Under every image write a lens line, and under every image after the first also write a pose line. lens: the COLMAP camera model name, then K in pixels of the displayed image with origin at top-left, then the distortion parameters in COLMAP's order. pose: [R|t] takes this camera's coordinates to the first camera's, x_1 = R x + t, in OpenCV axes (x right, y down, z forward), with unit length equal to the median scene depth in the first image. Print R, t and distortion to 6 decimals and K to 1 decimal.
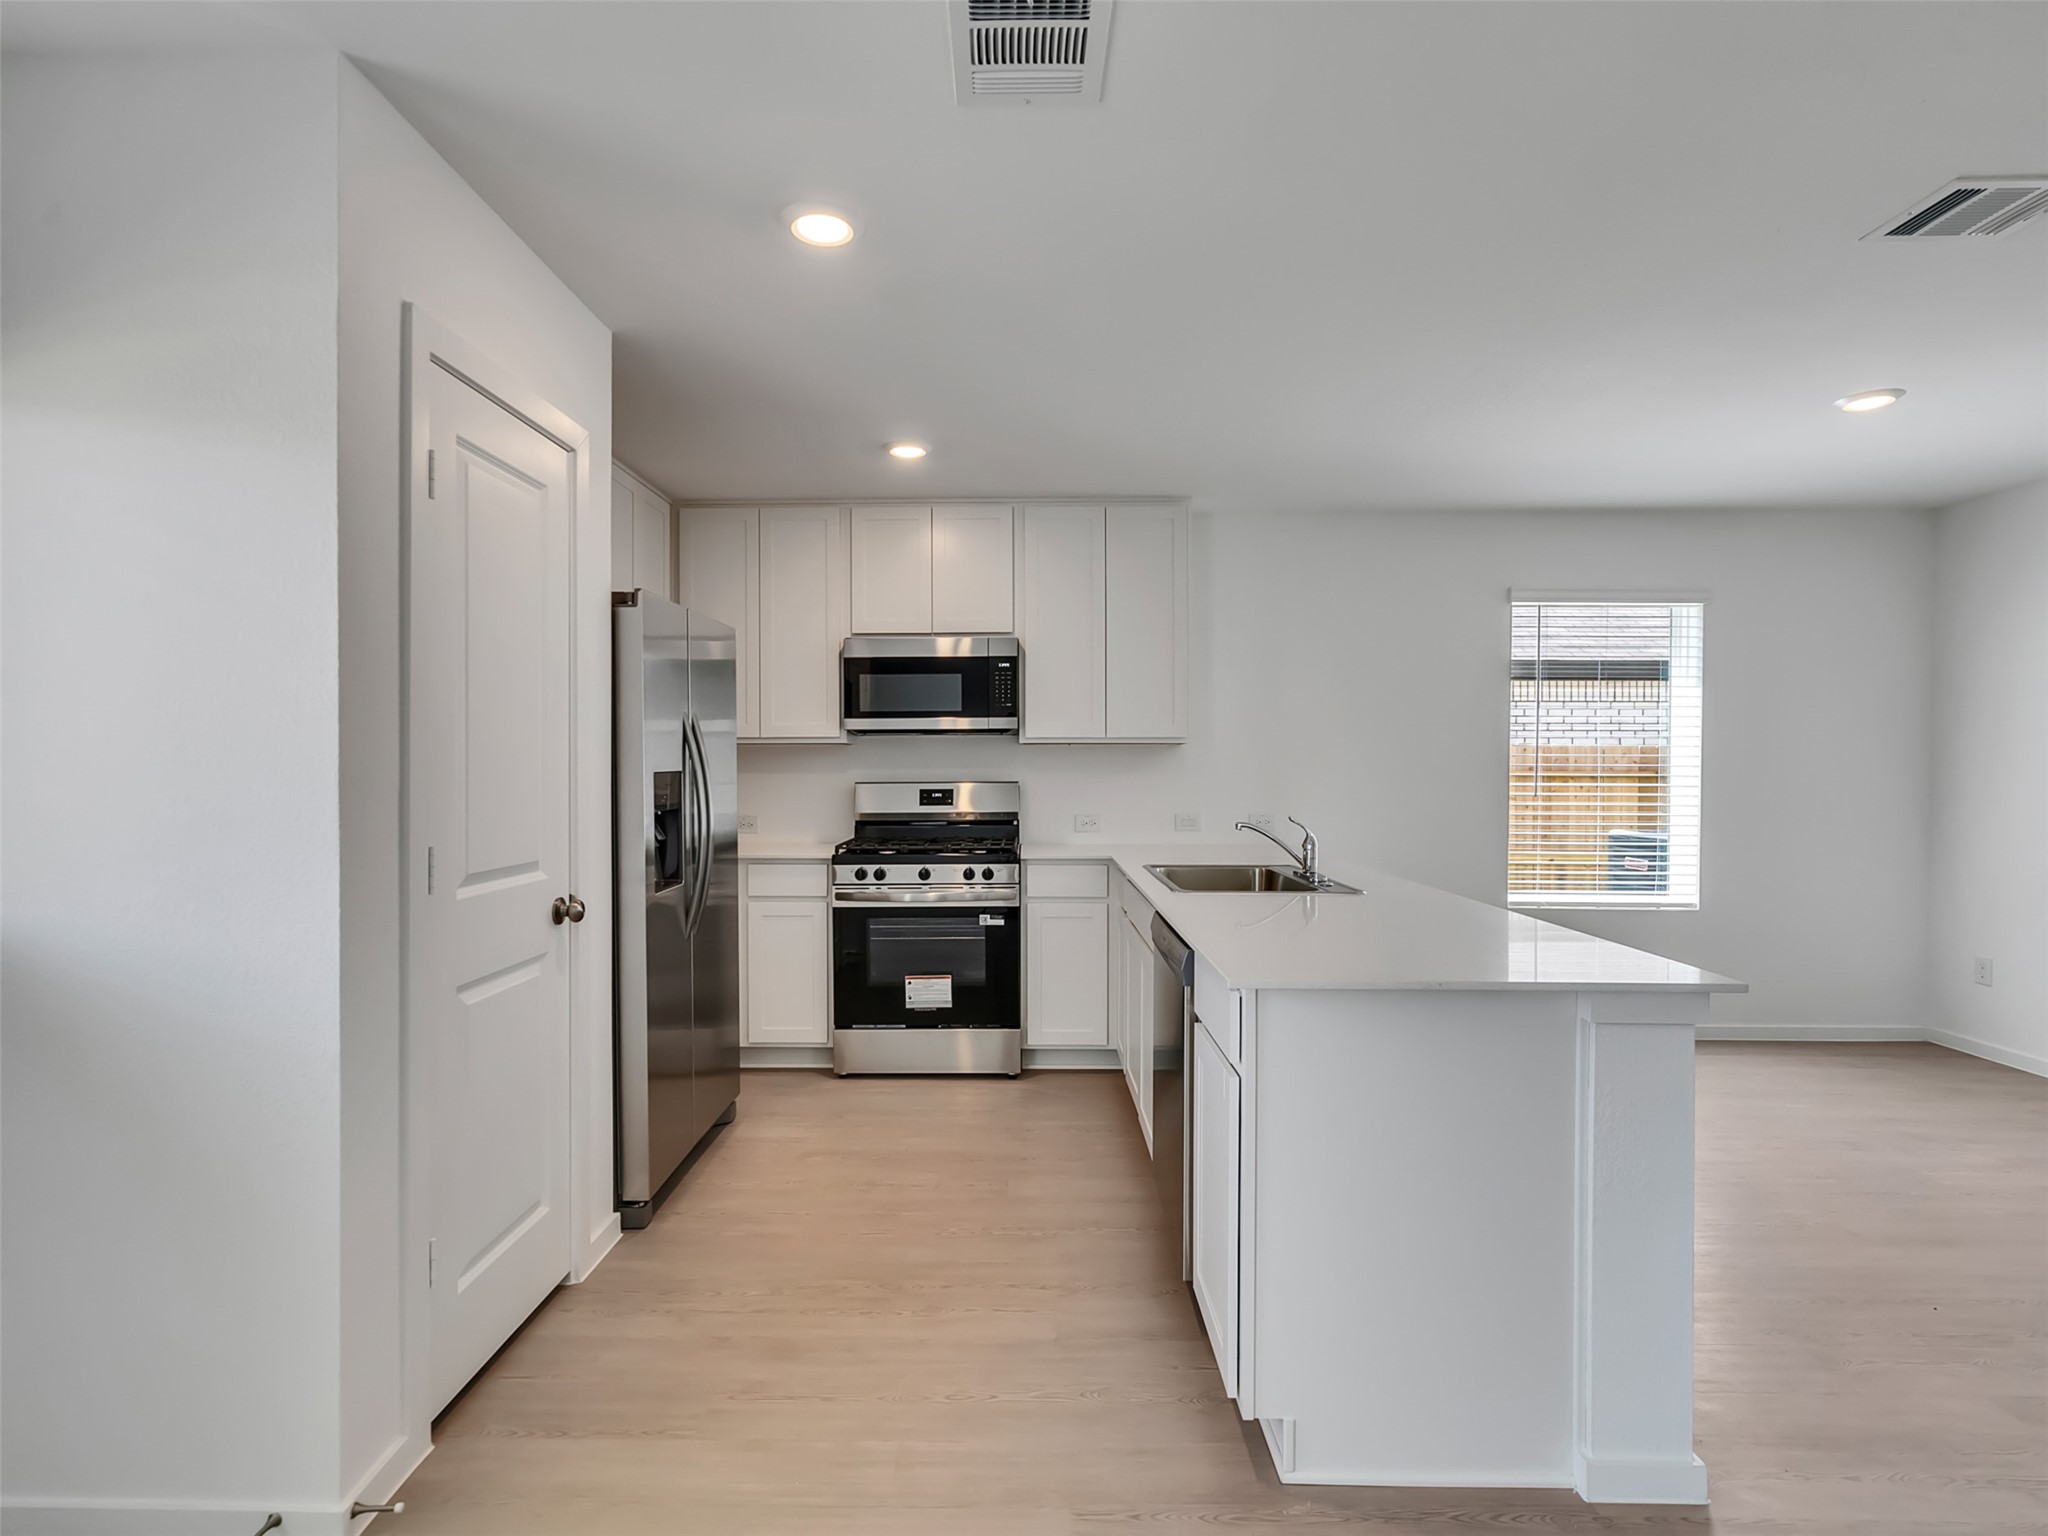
lens RADIAL K [[1048.8, 0, 1006.2], [0, 1048.8, 767.3], [0, 0, 1]] dist [-0.004880, 0.004129]
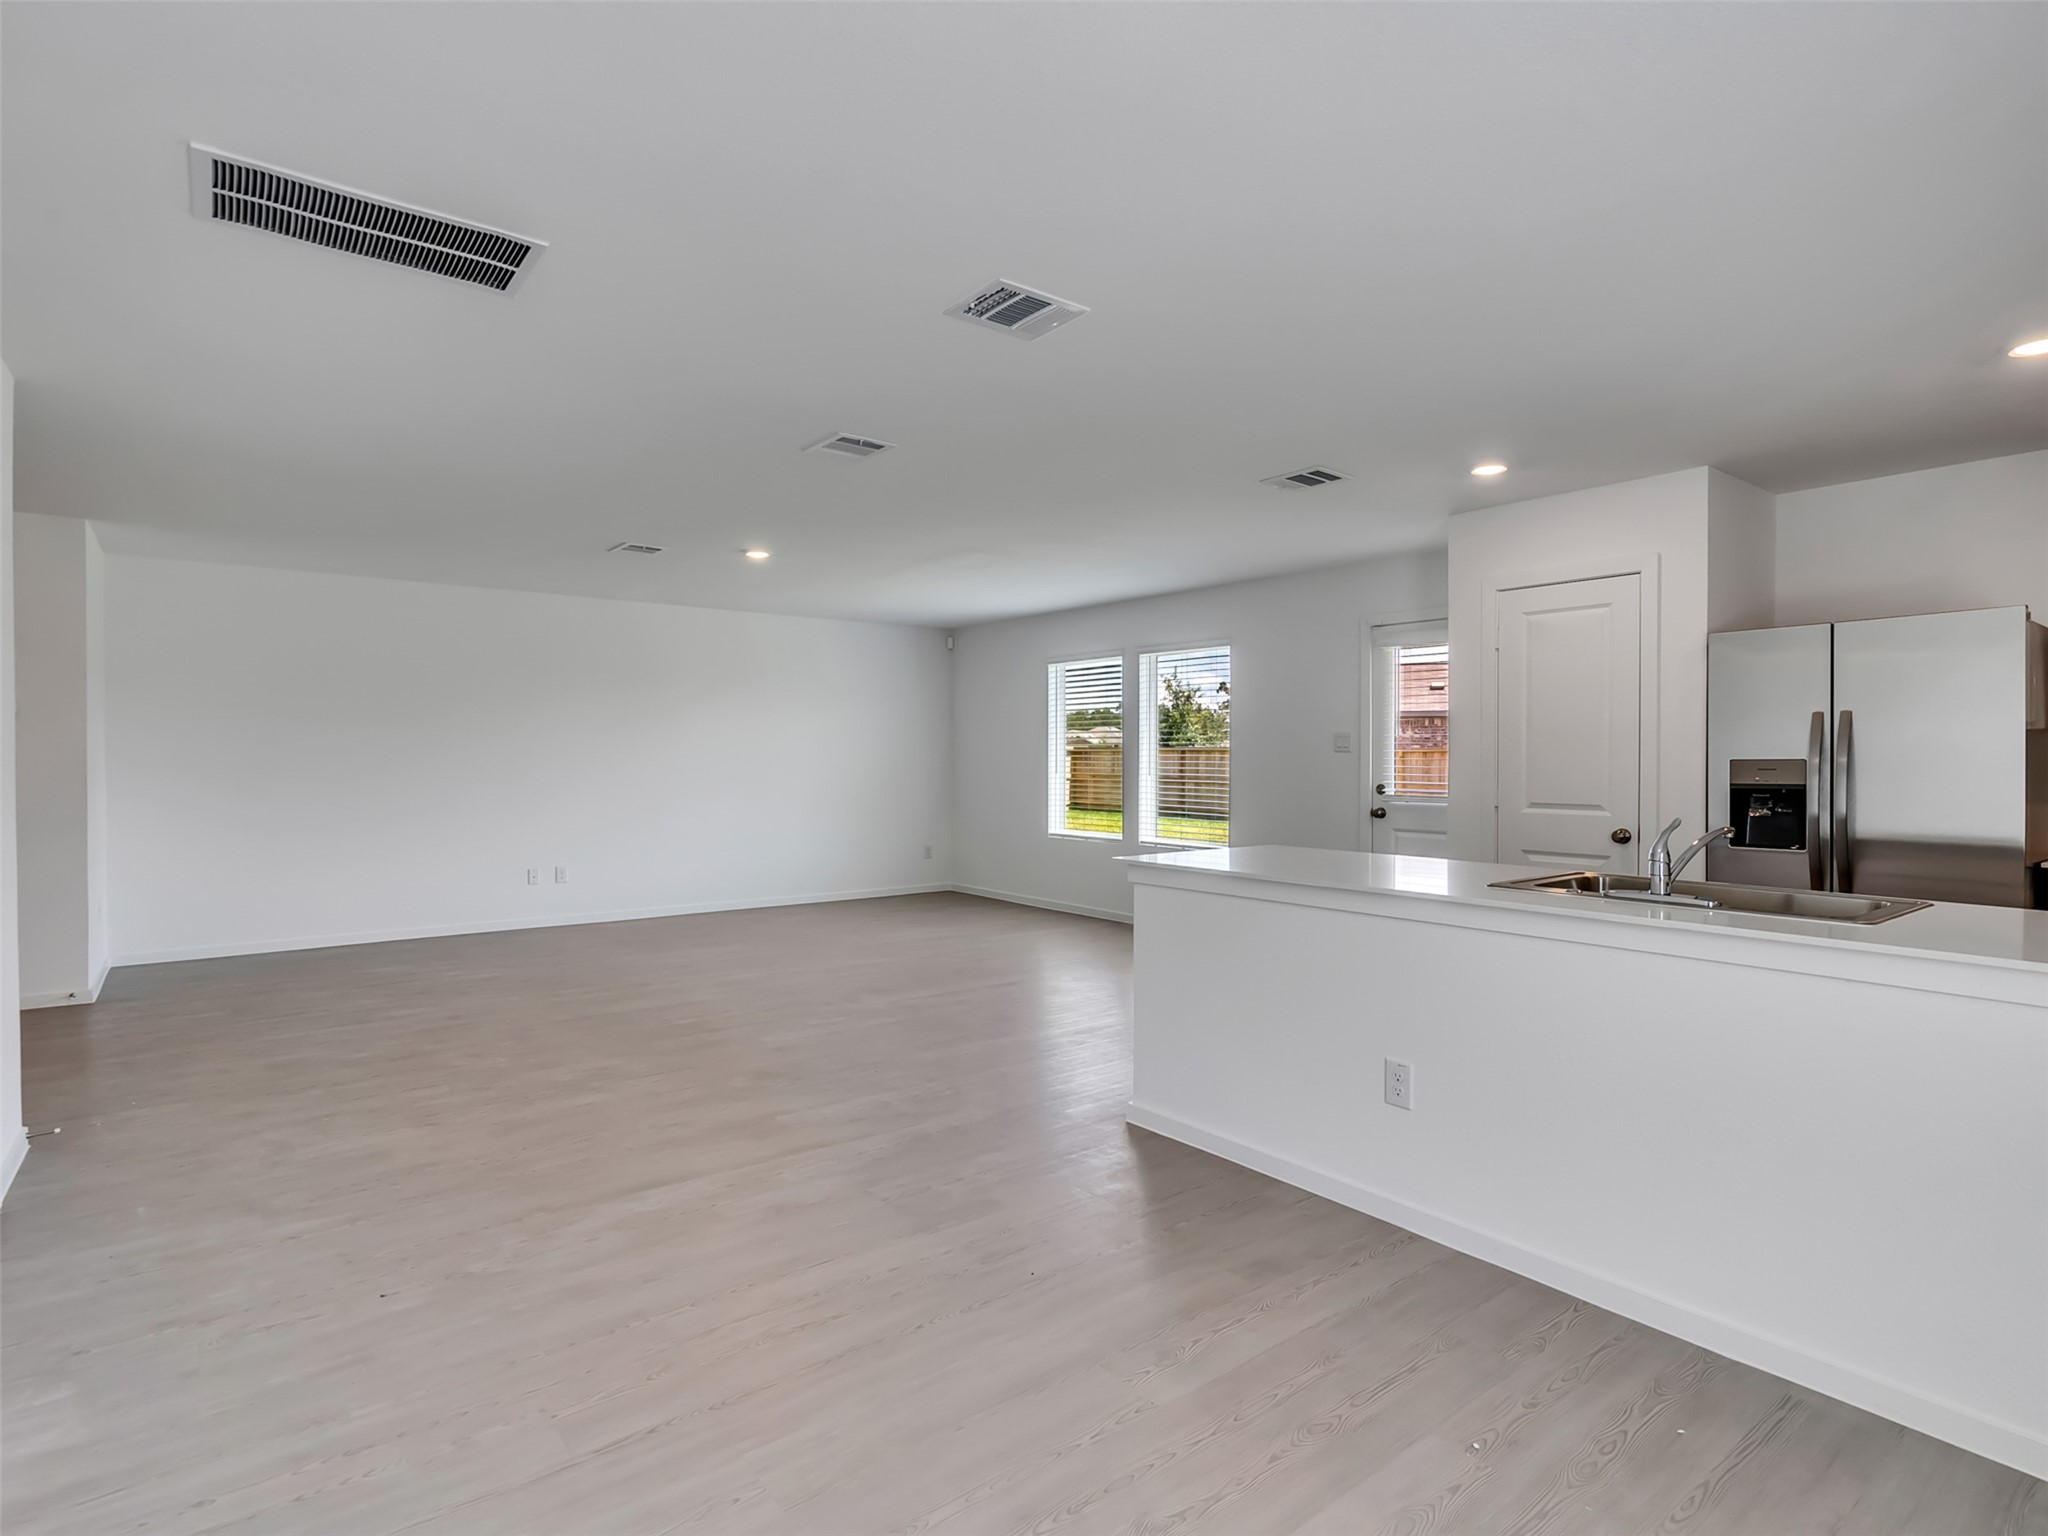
lens RADIAL K [[1048.8, 0, 1009.7], [0, 1048.8, 769.3], [0, 0, 1]] dist [-0.004880, 0.004129]
pose [[-0.778854, 0.004589, -0.627188, 0.889426], [-0.004696, 0.999903, 0.013148, 0.002734], [0.627187, 0.013185, -0.778757, 1.024118]]
